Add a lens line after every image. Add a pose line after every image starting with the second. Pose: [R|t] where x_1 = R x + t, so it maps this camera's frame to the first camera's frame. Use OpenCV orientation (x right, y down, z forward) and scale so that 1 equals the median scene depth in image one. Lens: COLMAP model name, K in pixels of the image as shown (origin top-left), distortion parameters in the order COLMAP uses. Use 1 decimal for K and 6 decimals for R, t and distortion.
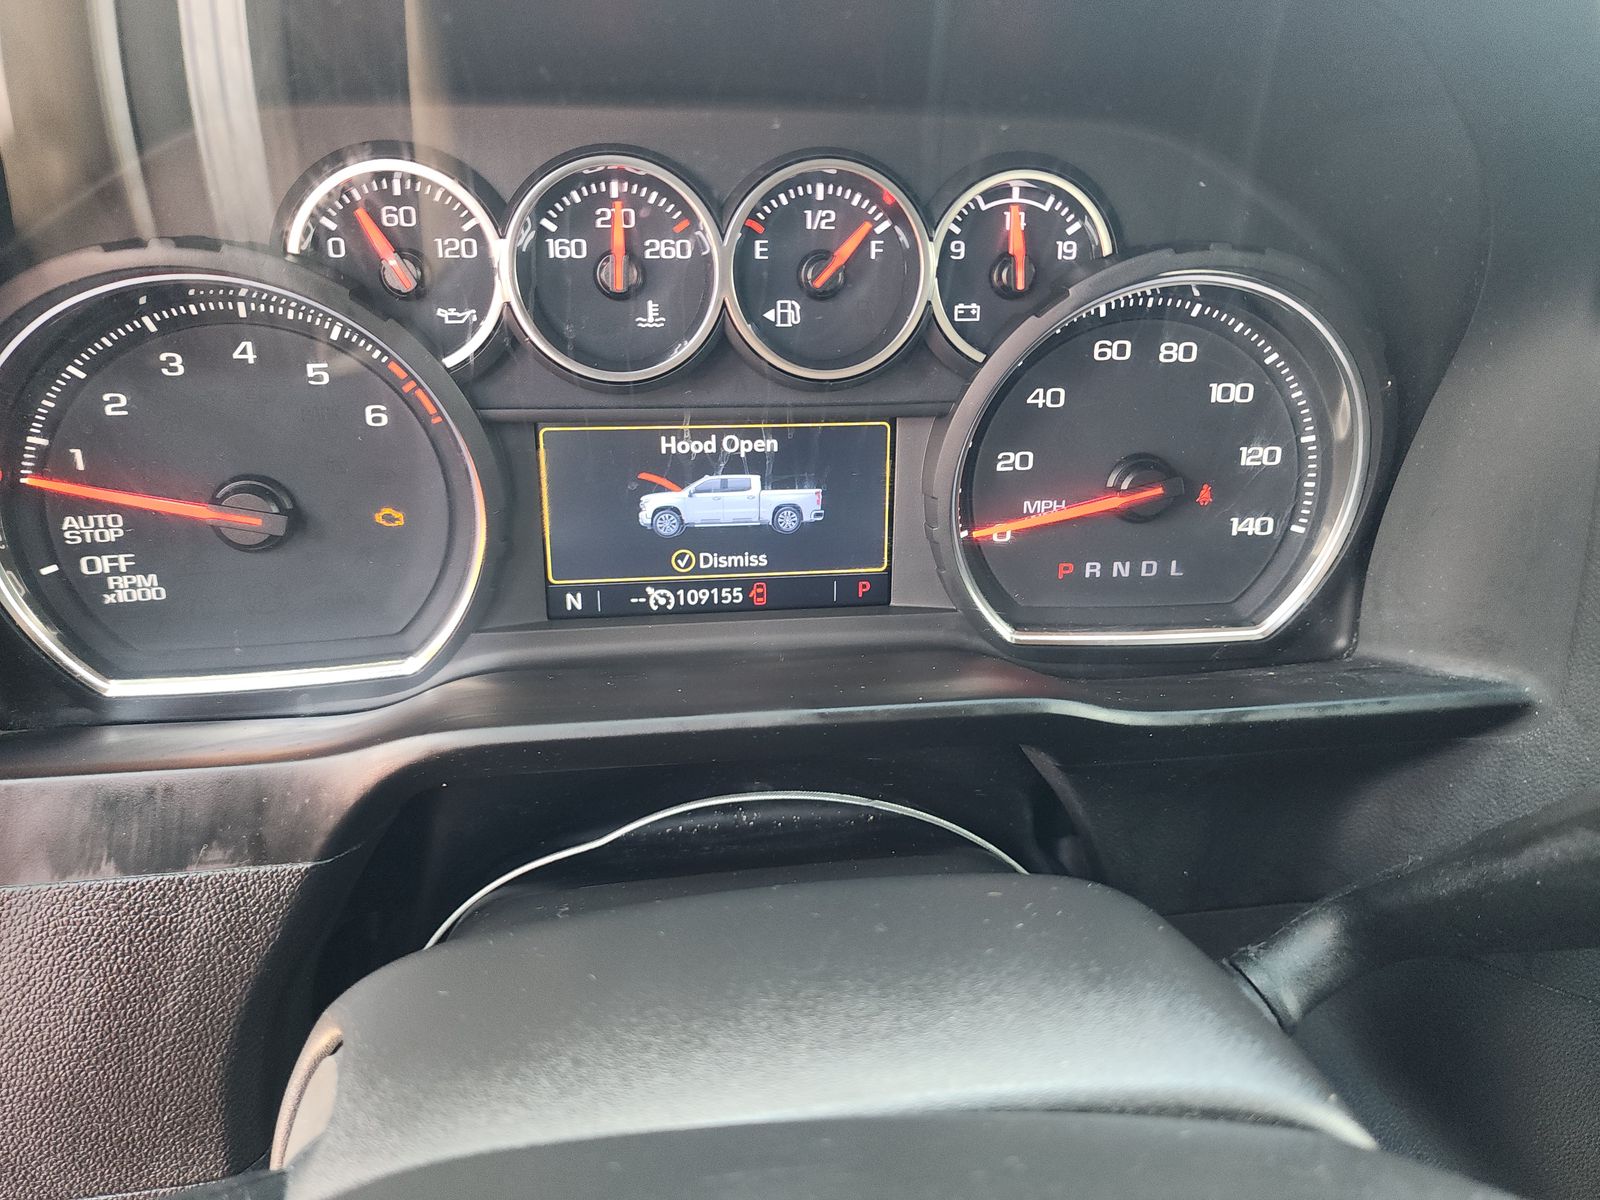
lens RADIAL K [[1074.1, 0, 800.0], [0, 1074.1, 600.0], [0, 0, 1]] dist [0.065779, -0.067381]
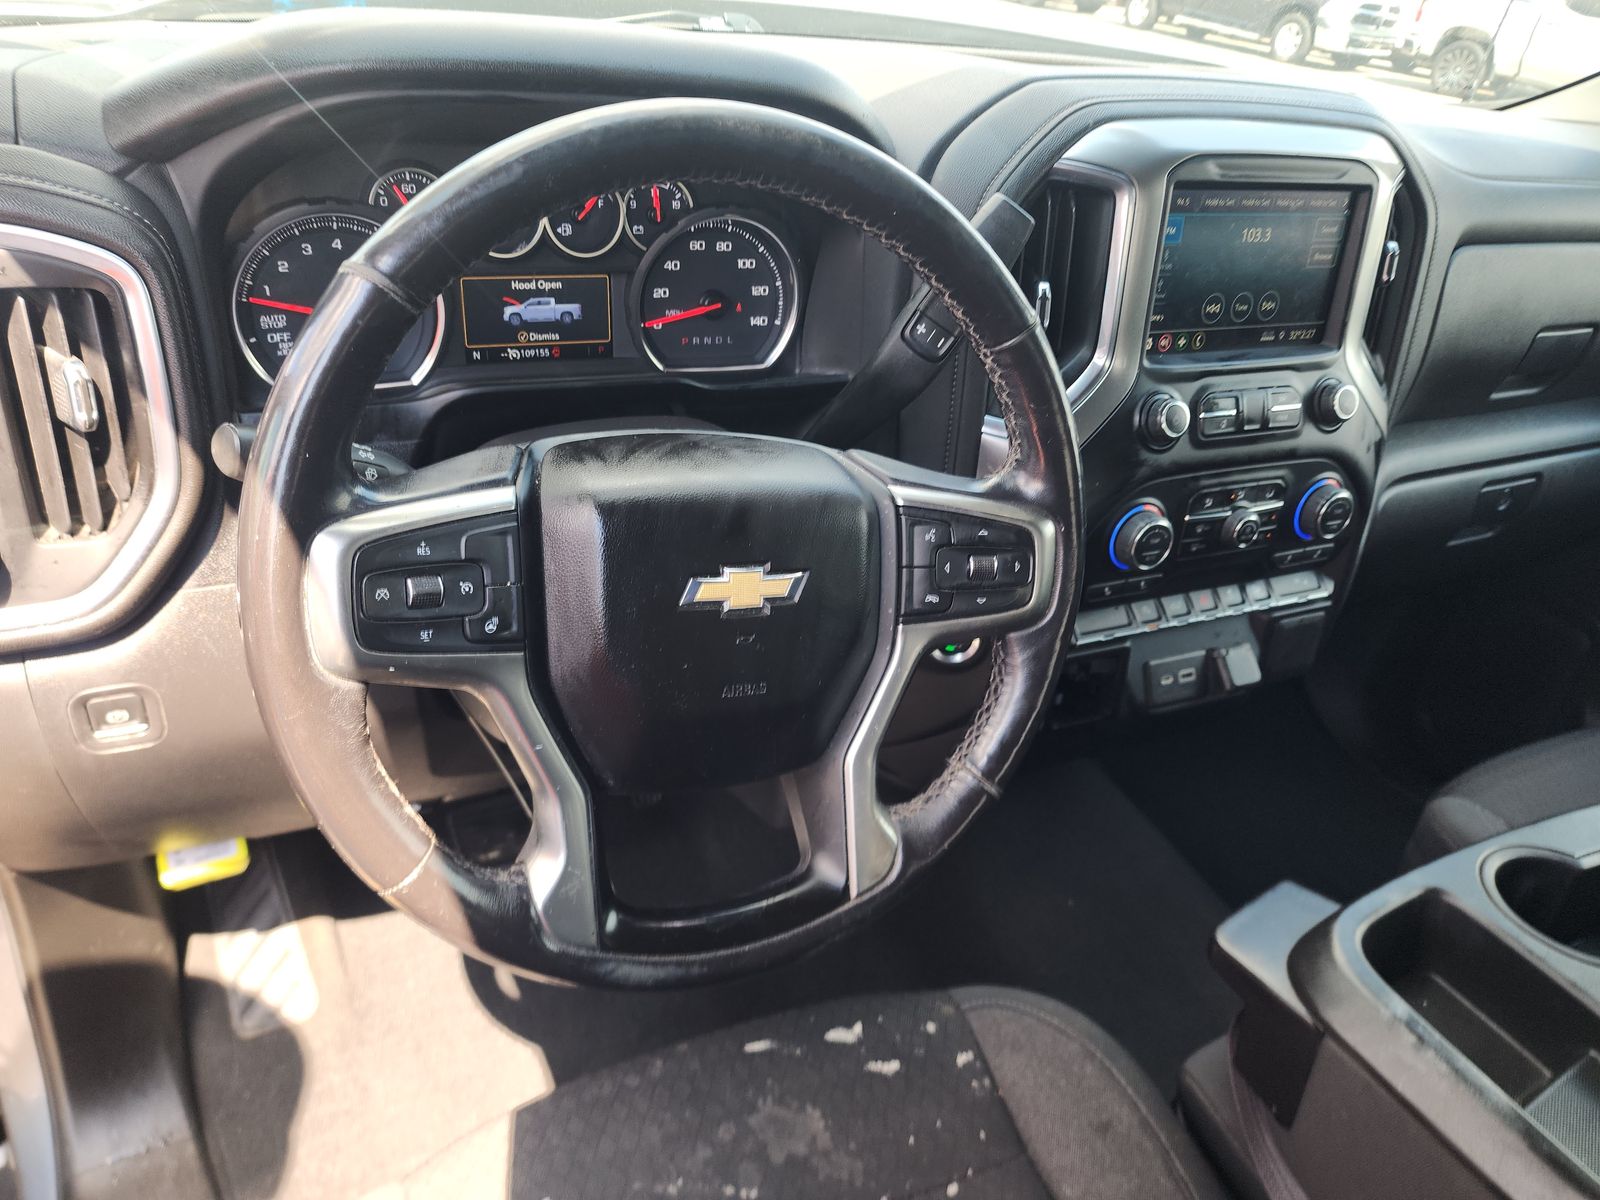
lens RADIAL K [[1092.5, 0, 756.4], [0, 1092.5, 604.1], [0, 0, 1]] dist [0.063244, -0.072340]
pose [[0.960896, -0.079468, 0.265262, -0.302384], [0.045470, 0.990215, 0.131936, 0.247015], [-0.273151, -0.114715, 0.955107, -1.484016]]
